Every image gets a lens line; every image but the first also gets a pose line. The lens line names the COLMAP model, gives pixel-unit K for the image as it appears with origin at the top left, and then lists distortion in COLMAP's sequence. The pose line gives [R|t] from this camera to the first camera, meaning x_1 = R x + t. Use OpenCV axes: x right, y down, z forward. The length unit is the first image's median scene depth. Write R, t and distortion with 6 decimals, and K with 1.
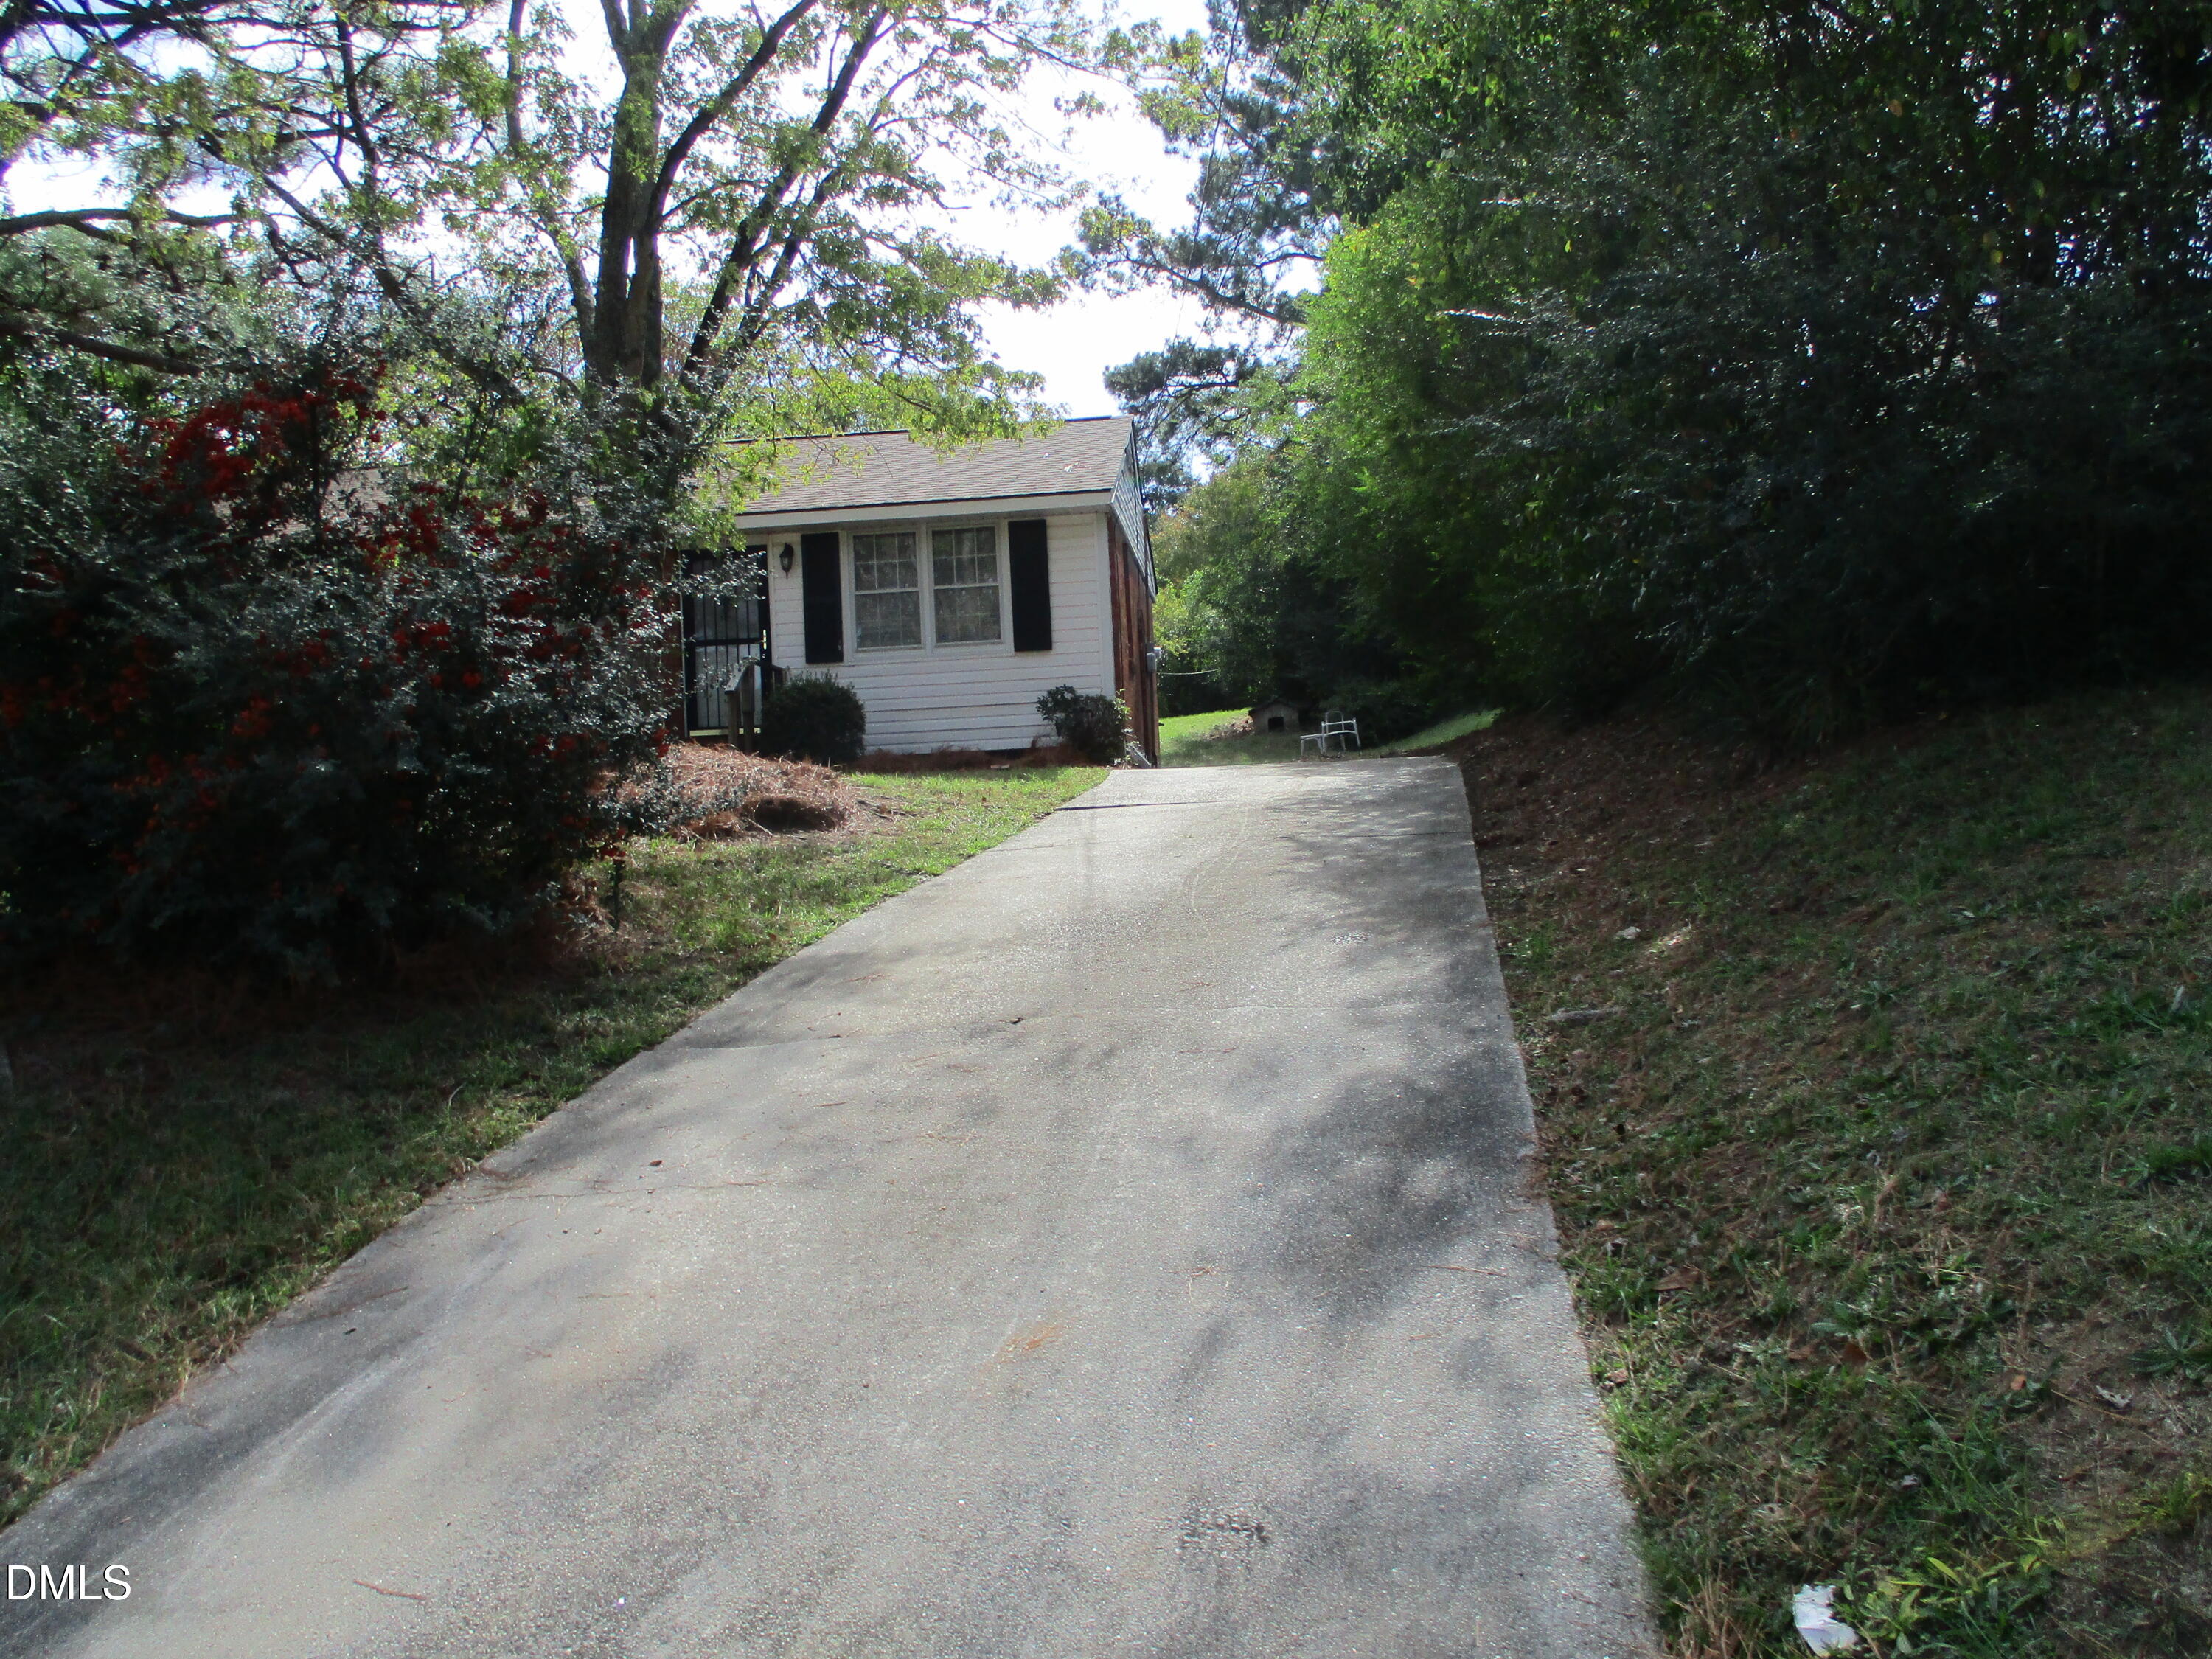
lens RADIAL K [[1843.5, 0, 1106.9], [0, 1843.5, 783.9], [0, 0, 1]] dist [0.008825, -0.041229]
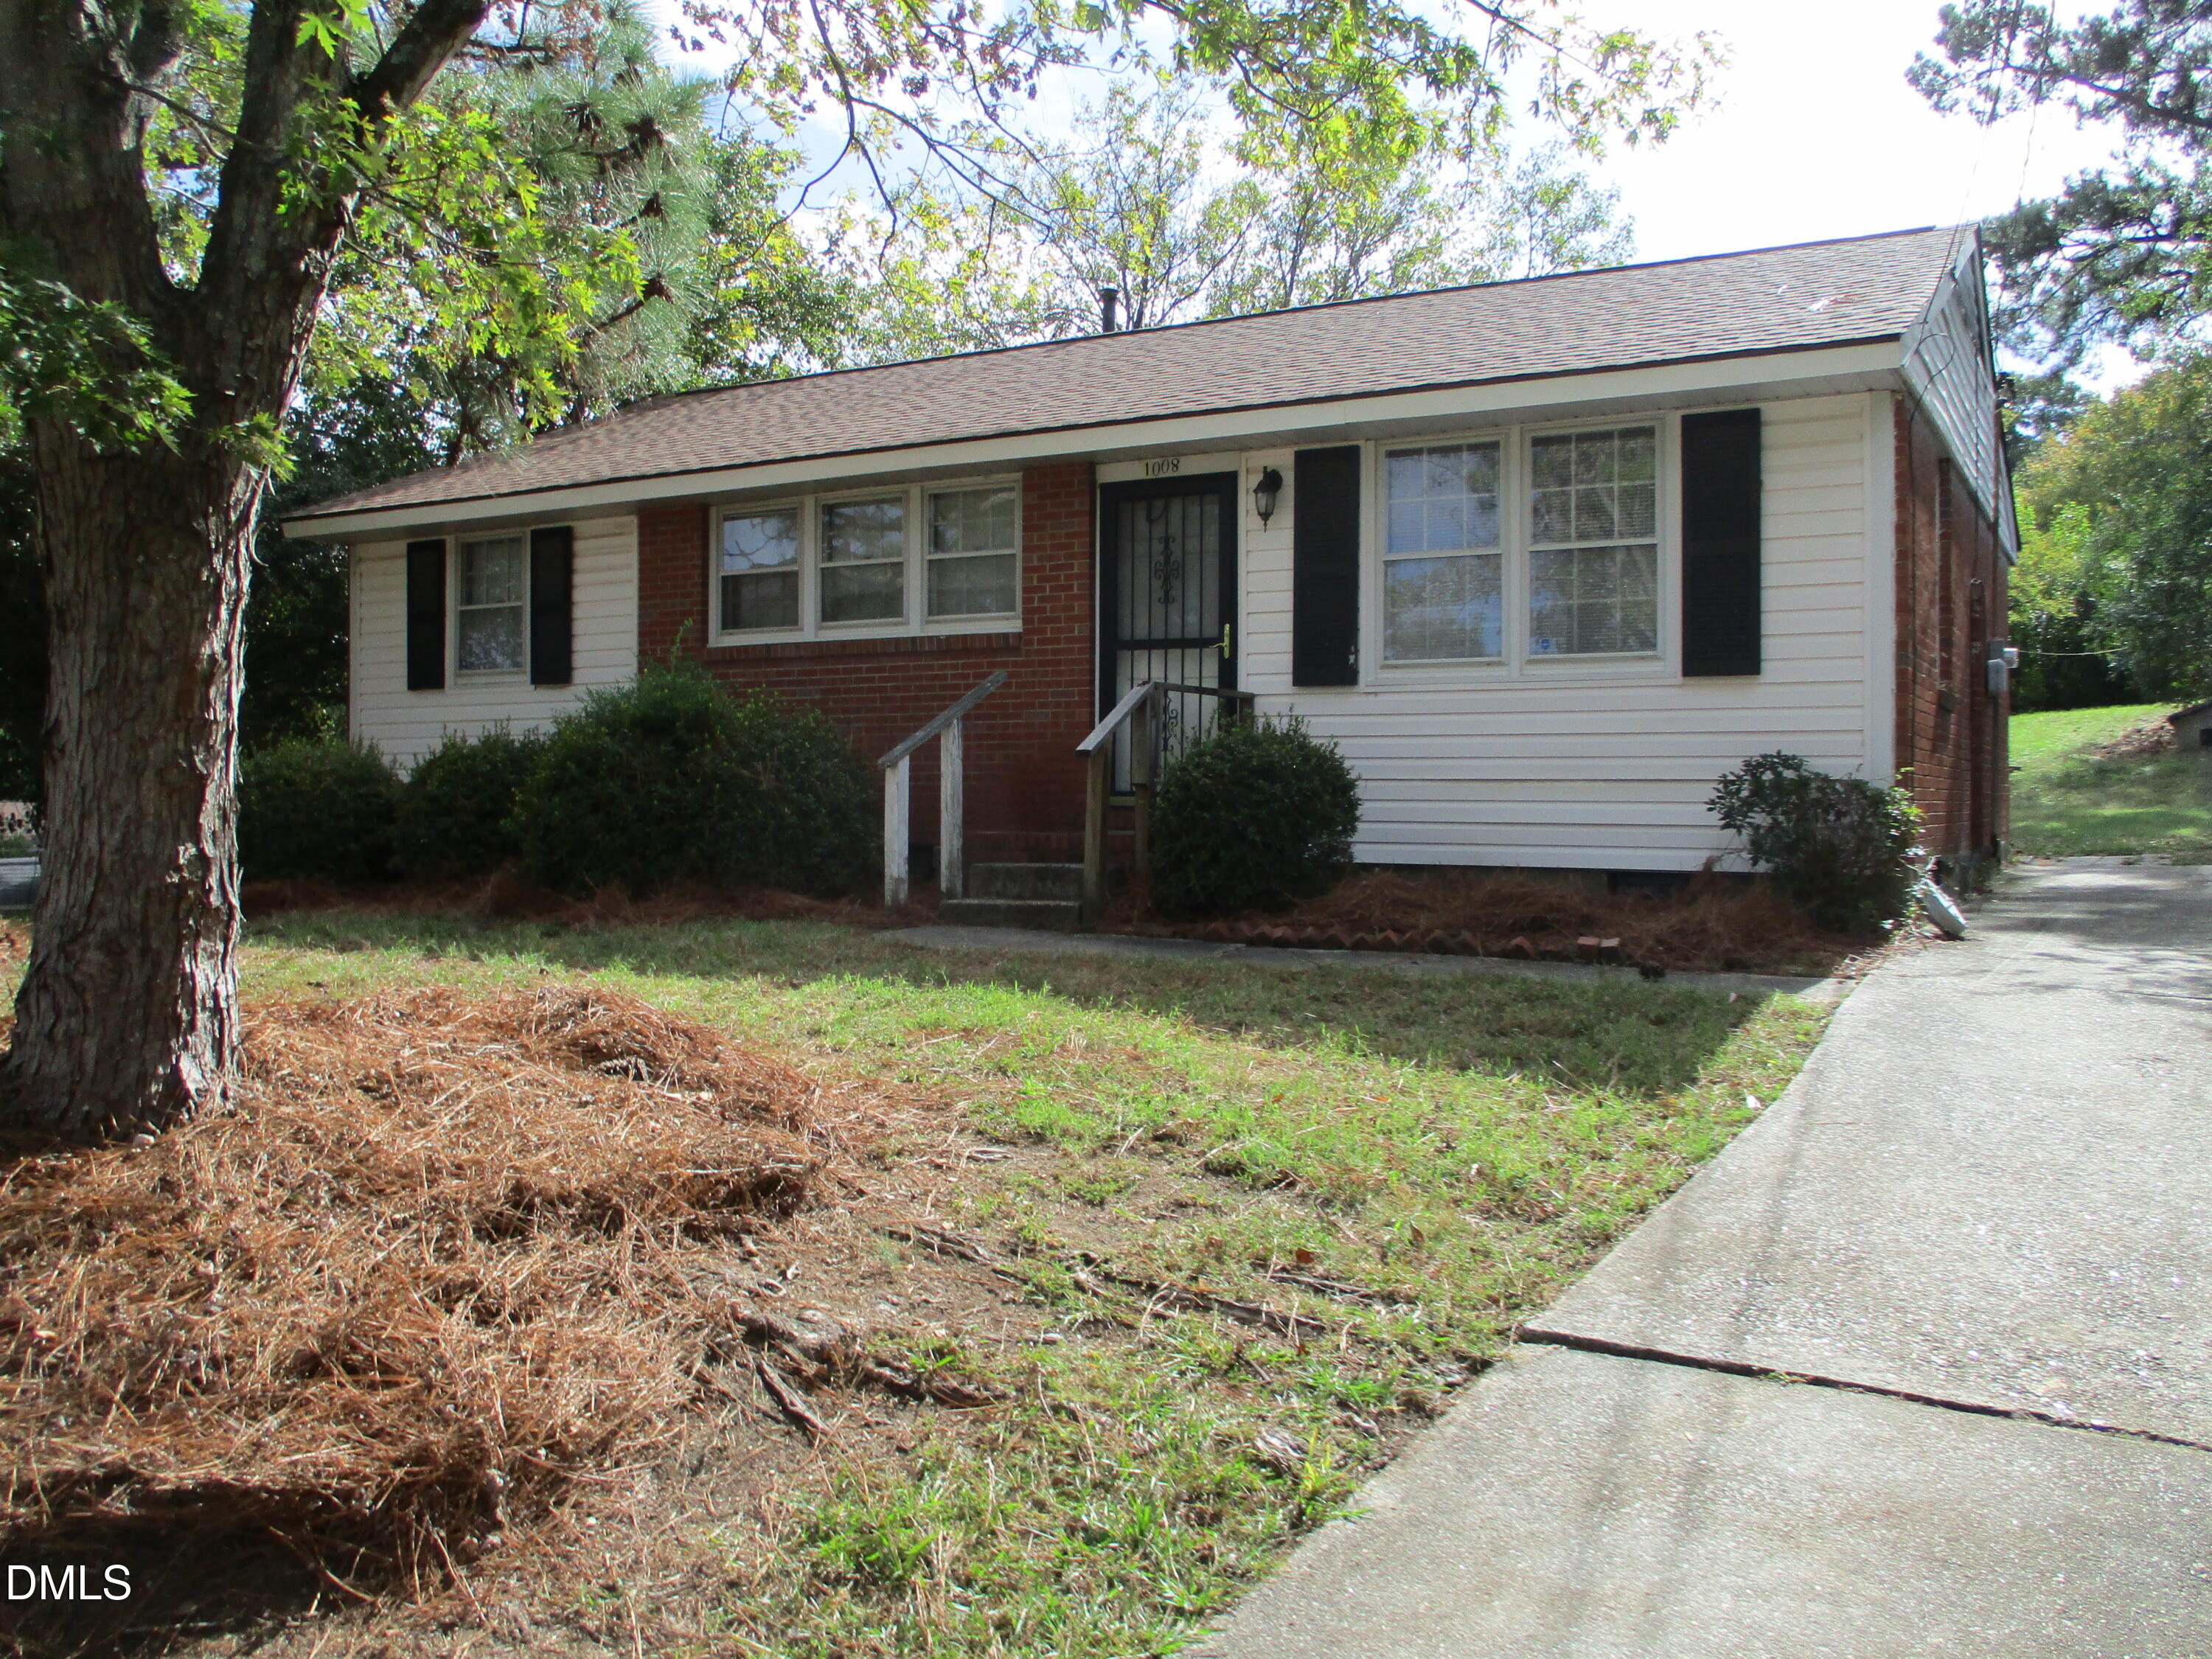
lens RADIAL K [[1843.5, 0, 1106.9], [0, 1843.5, 783.9], [0, 0, 1]] dist [0.008825, -0.041229]
pose [[0.905622, 0.051505, -0.420946, 0.019638], [-0.037920, 0.998456, 0.040585, -0.053483], [0.422387, -0.020792, 0.906177, 0.449956]]
